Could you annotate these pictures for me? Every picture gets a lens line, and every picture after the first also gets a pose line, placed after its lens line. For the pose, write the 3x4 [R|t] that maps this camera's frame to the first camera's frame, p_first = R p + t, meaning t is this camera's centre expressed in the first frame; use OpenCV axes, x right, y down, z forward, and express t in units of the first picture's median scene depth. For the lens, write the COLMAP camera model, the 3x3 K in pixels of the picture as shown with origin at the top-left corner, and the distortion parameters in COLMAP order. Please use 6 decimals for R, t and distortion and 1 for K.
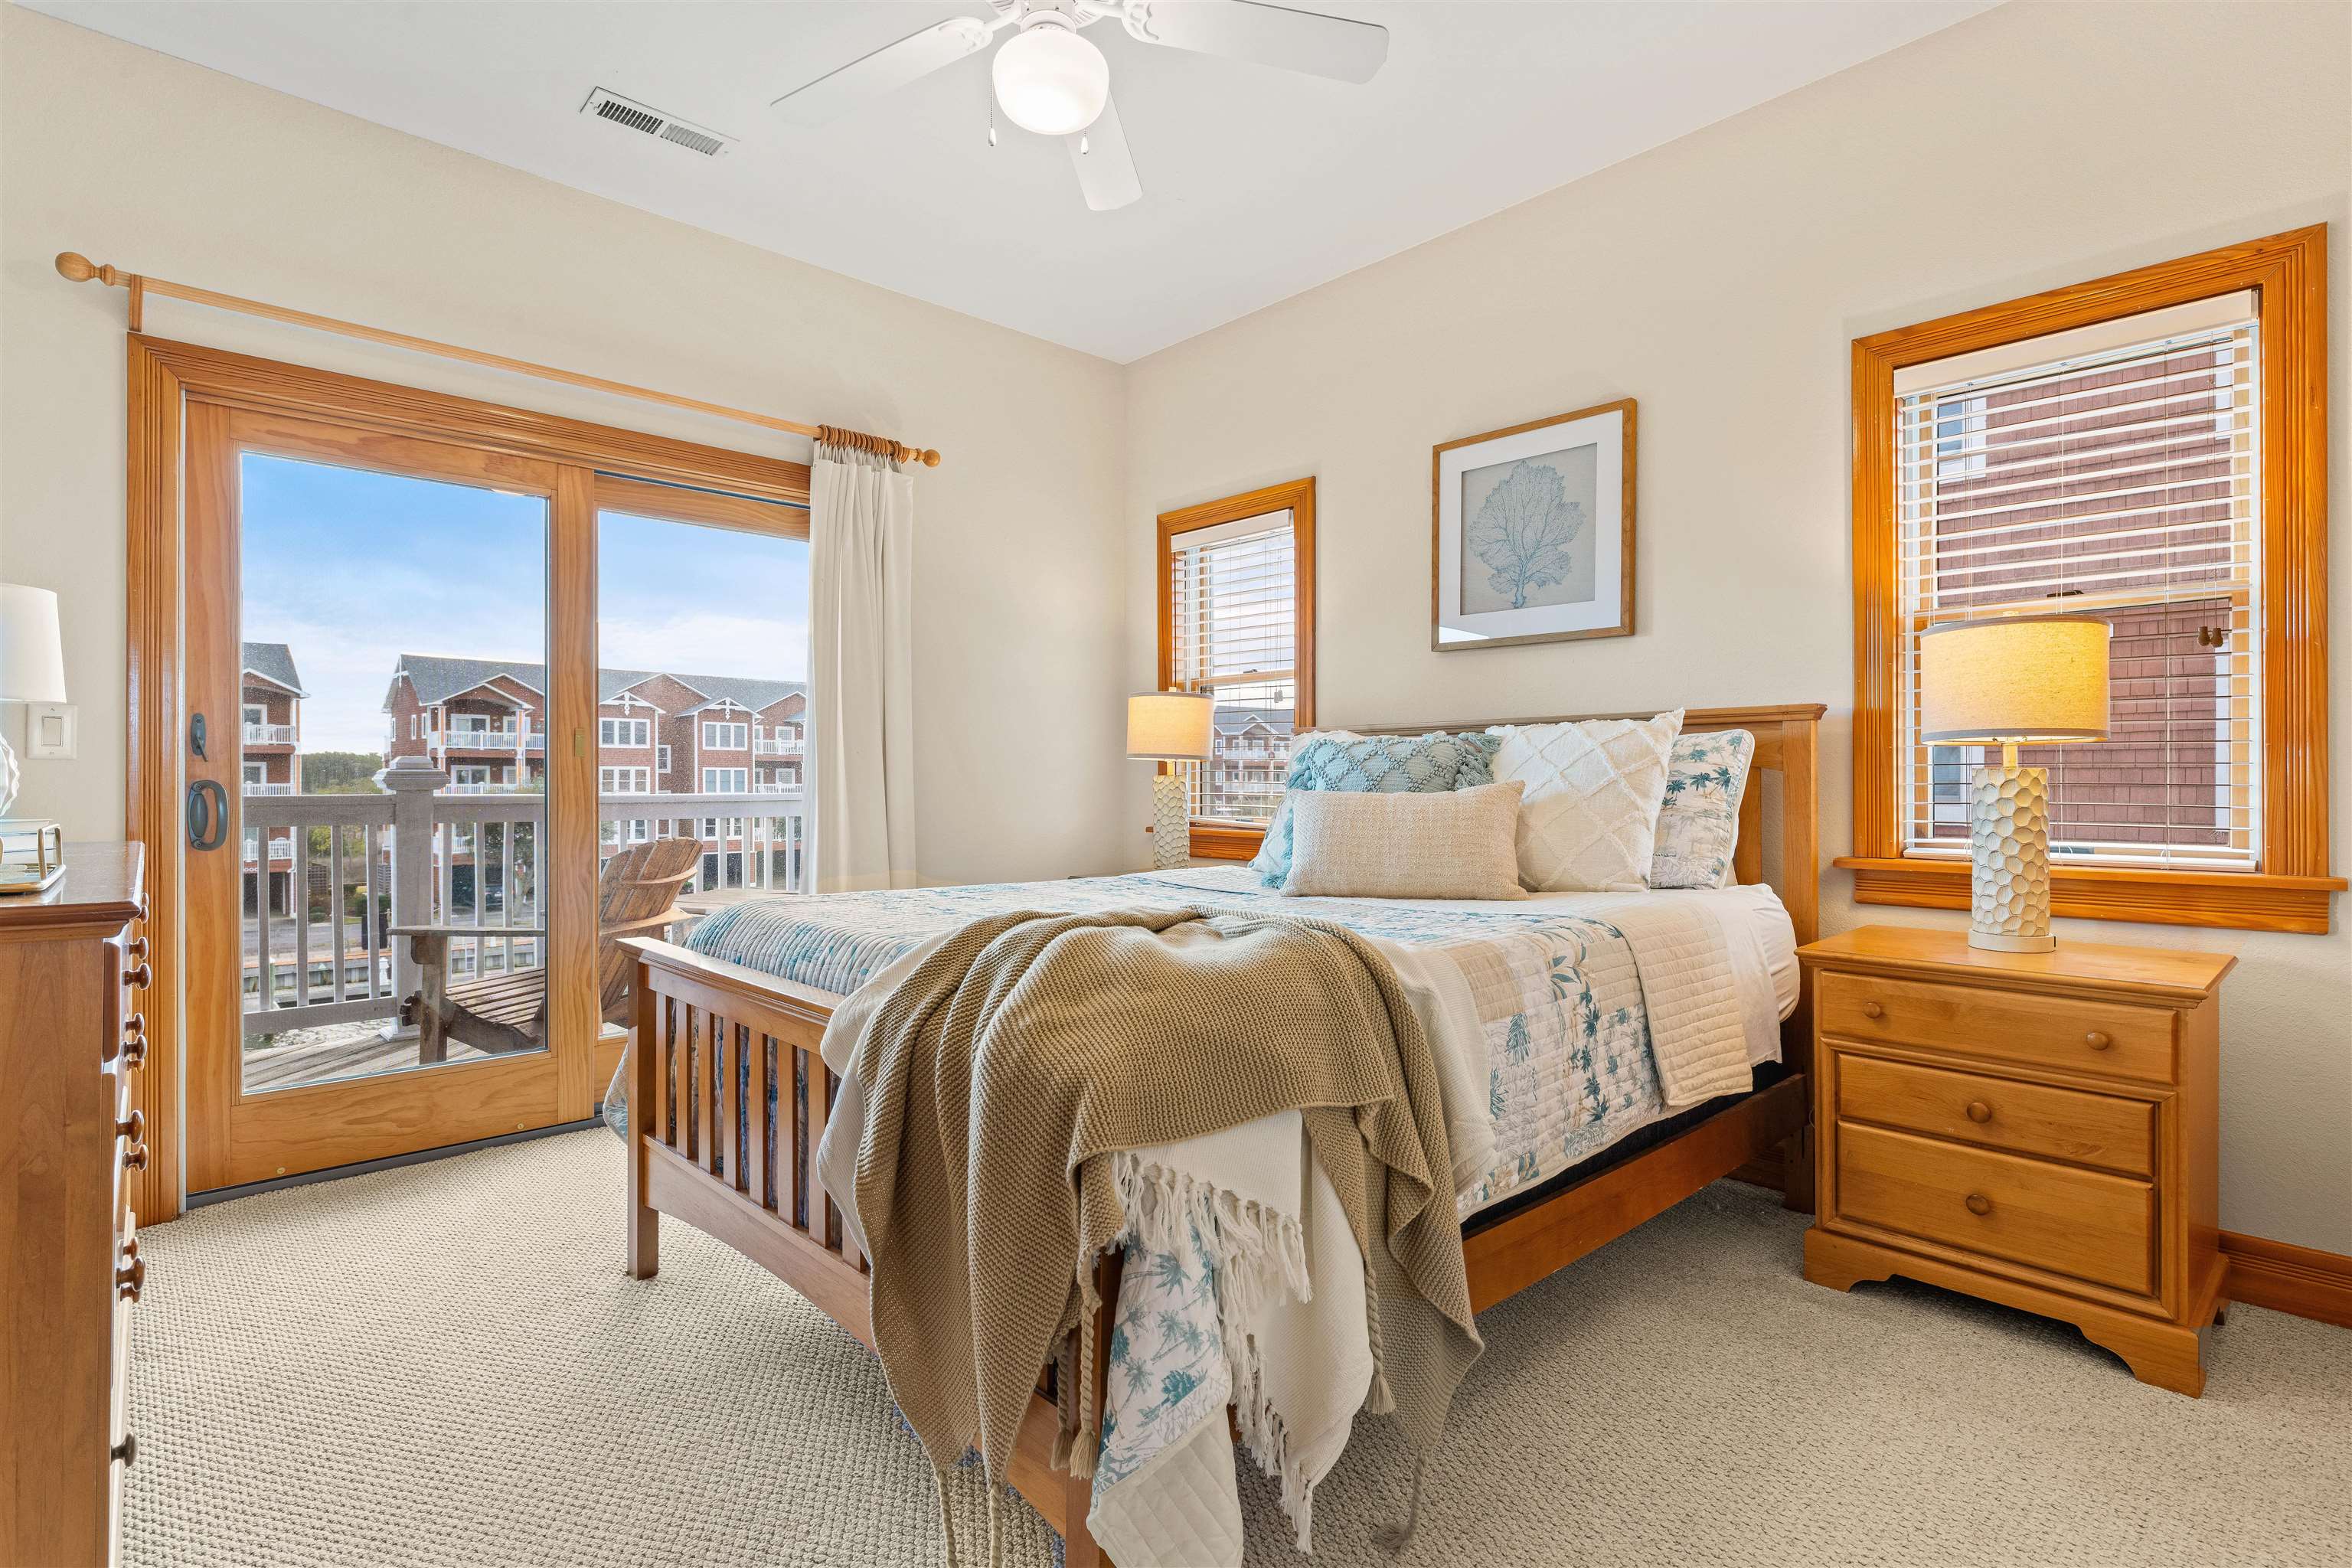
lens RADIAL K [[1141.3, 0, 1182.5], [0, 1141.3, 766.5], [0, 0, 1]] dist [-0.001369, 0.001093]
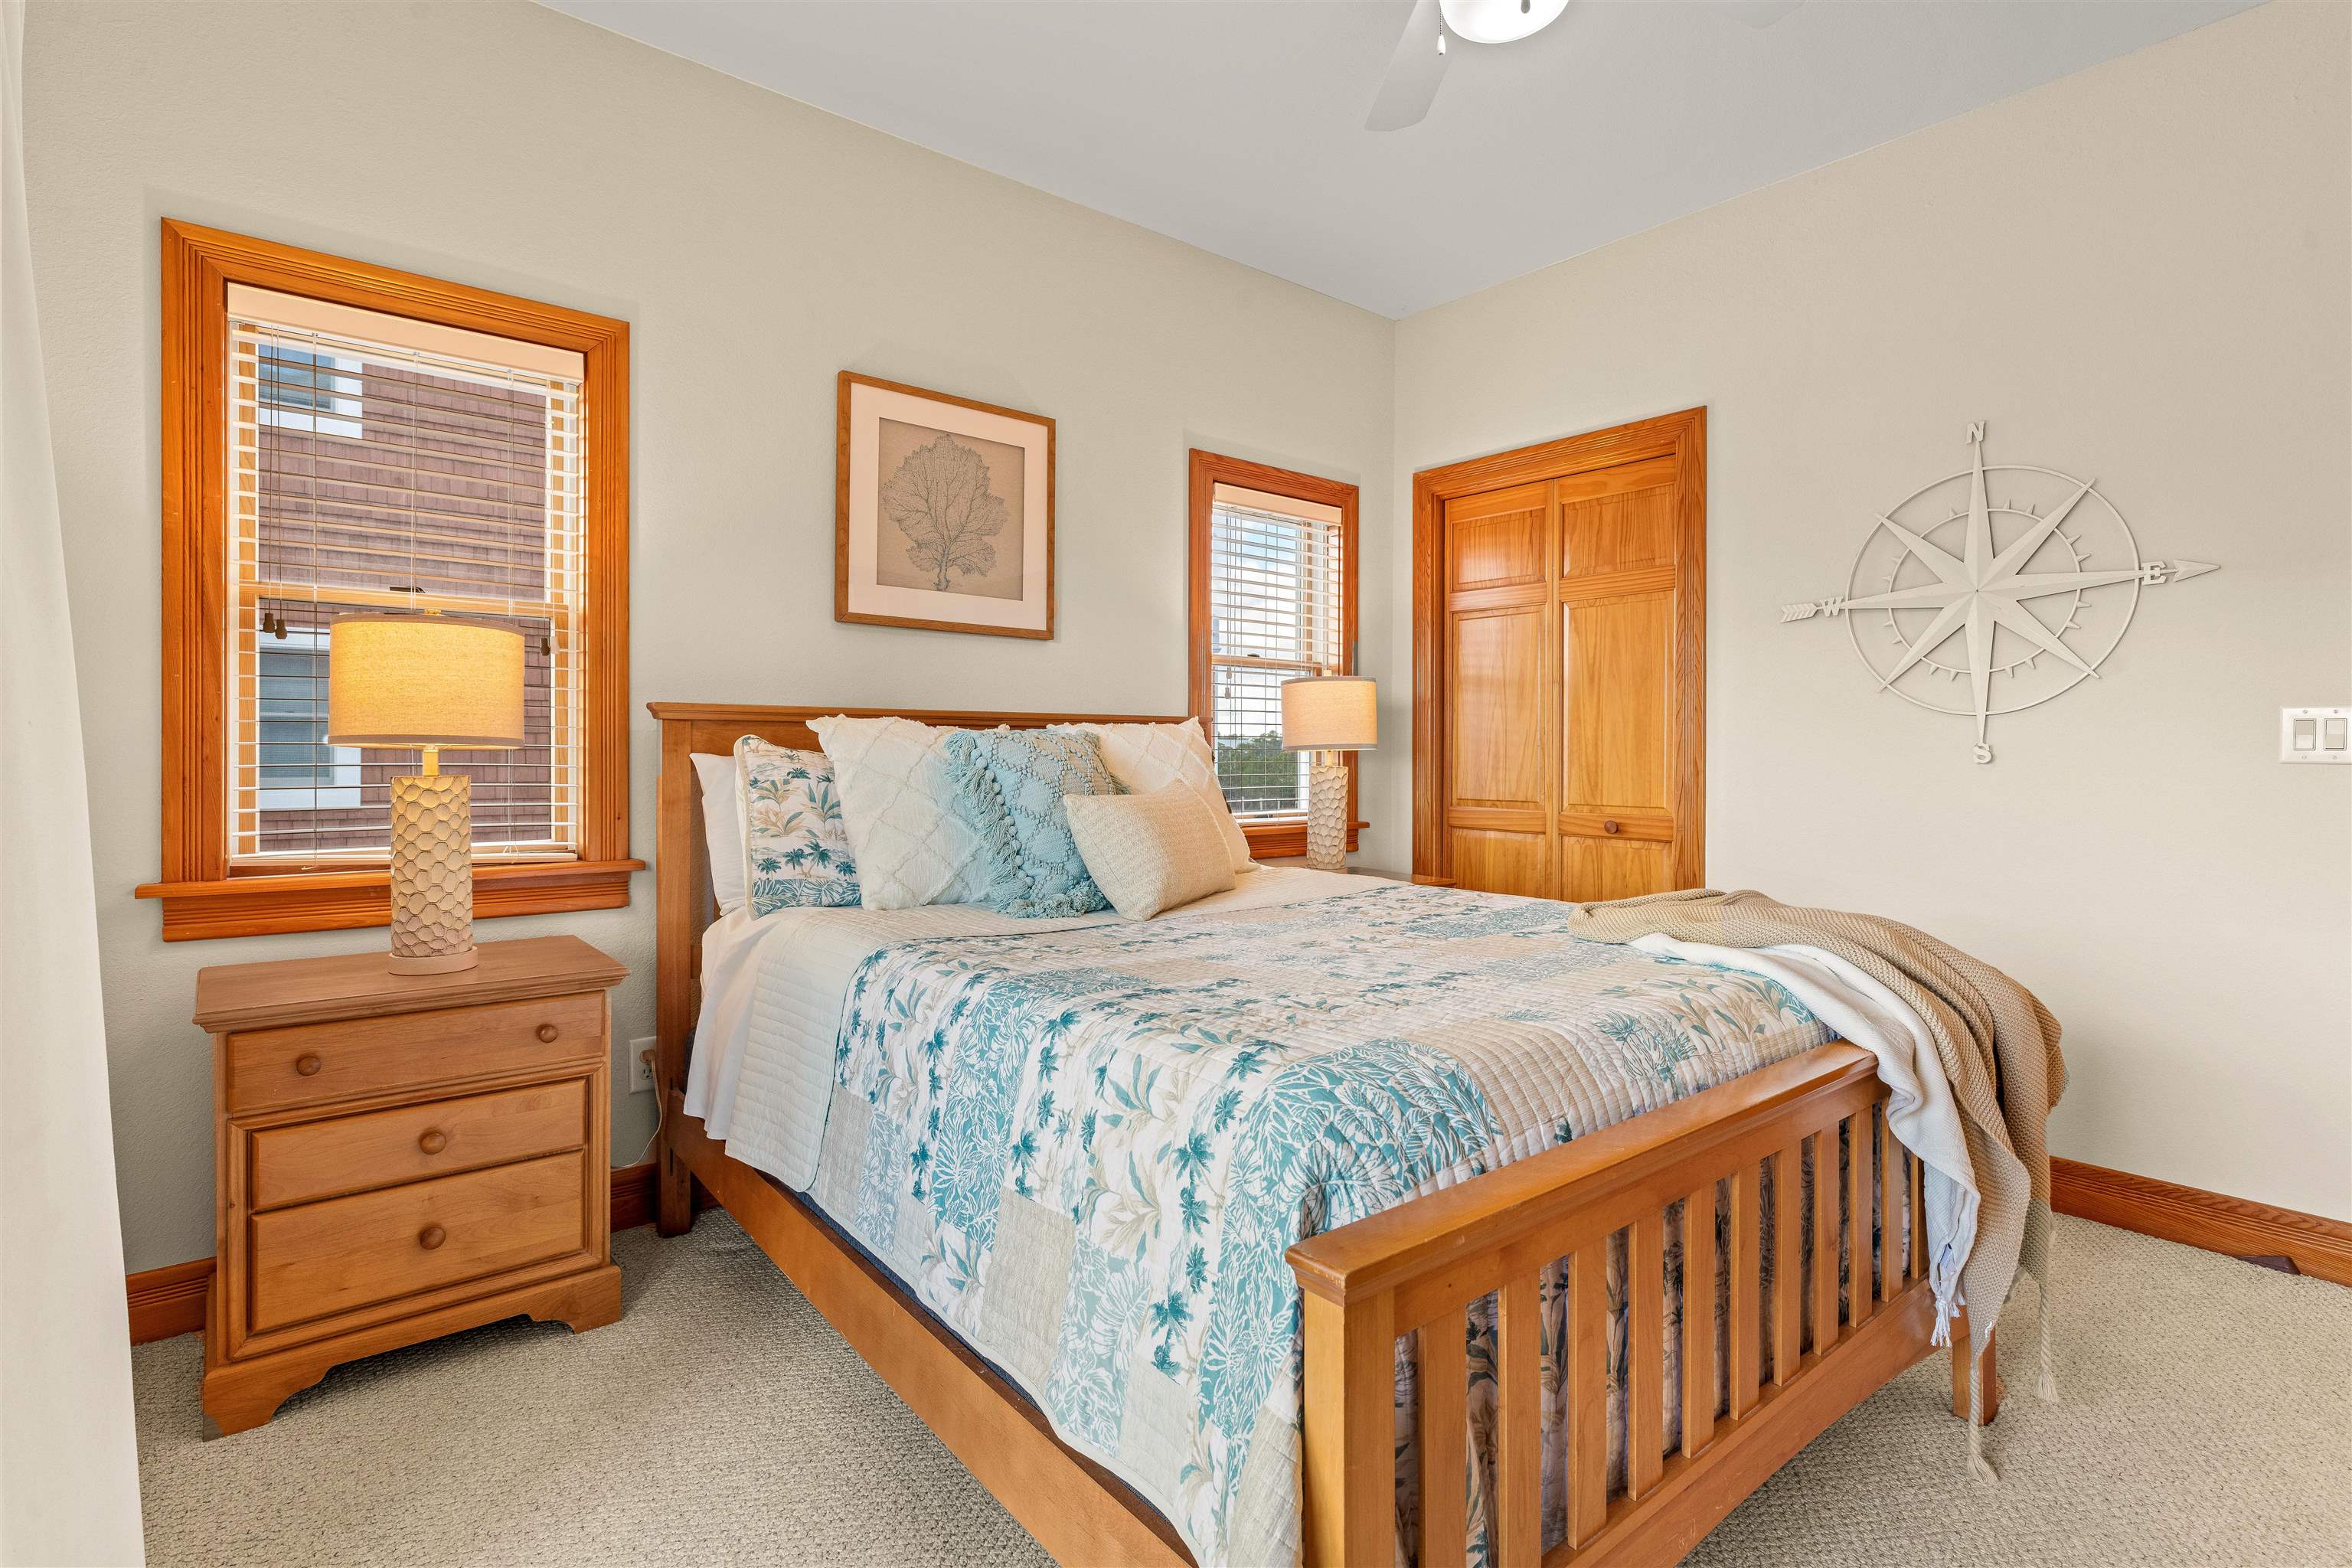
lens RADIAL K [[1165.3, 0, 1325.3], [0, 1165.3, 759.6], [0, 0, 1]] dist [-0.000328, -0.000180]
pose [[0.009822, 0.011367, 0.999887, -0.631795], [-0.002658, 0.999932, -0.011341, 0.007862], [-0.999948, -0.002546, 0.009852, 0.664867]]
